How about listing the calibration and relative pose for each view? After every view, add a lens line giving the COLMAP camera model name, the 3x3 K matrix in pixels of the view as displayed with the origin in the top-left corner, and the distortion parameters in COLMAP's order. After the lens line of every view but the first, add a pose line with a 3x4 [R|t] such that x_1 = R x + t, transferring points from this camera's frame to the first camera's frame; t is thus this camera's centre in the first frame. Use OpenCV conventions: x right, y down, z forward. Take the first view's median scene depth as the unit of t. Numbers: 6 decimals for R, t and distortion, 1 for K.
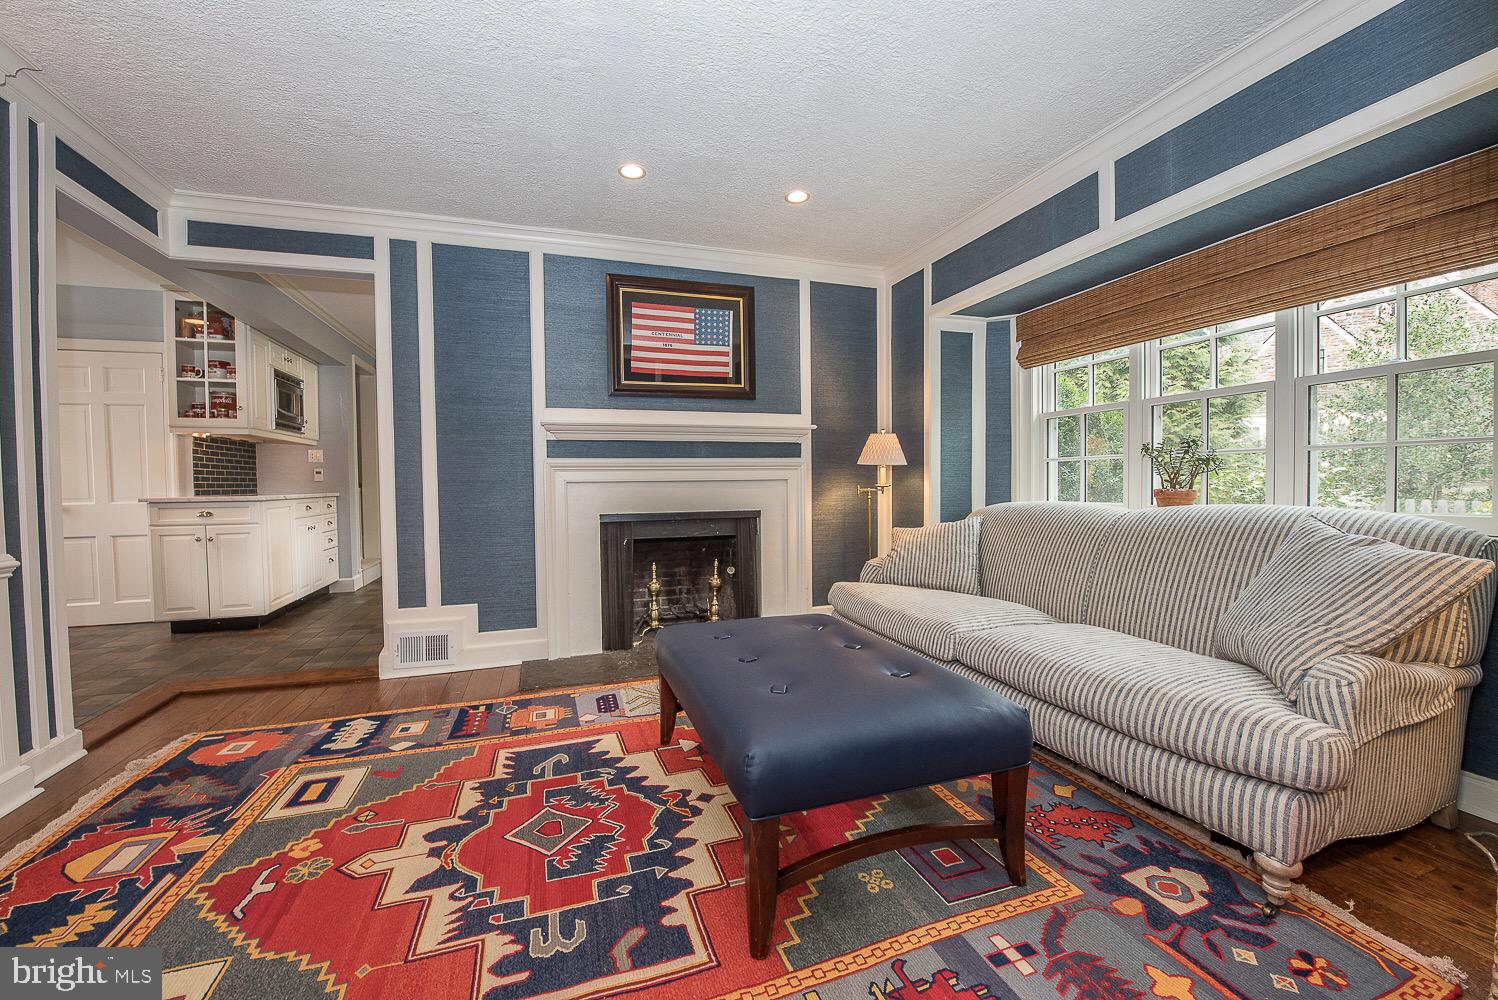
lens RADIAL K [[595.4, 0, 755.1], [0, 595.4, 503.7], [0, 0, 1]] dist [-0.016396, -0.001048]
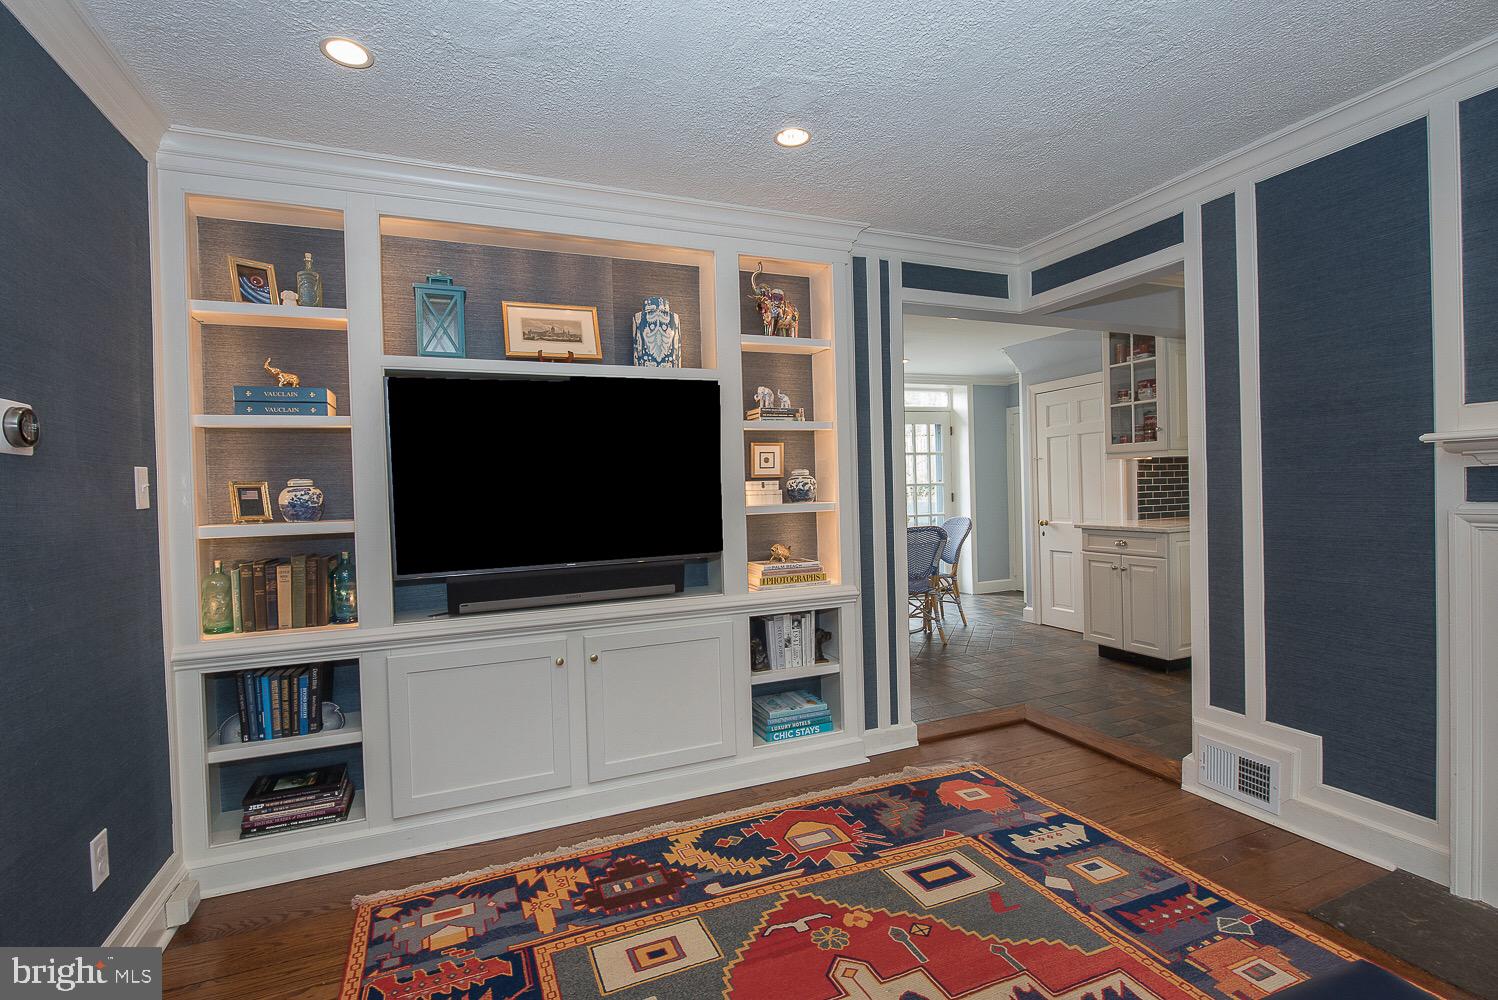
lens RADIAL K [[703.8, 0, 753.5], [0, 703.8, 495.5], [0, 0, 1]] dist [-0.015802, 0.000018]
pose [[0.048587, 0.024950, -0.998507, 0.292213], [-0.010055, 0.999650, 0.024489, -0.125708], [0.998768, 0.008850, 0.048821, 0.495114]]
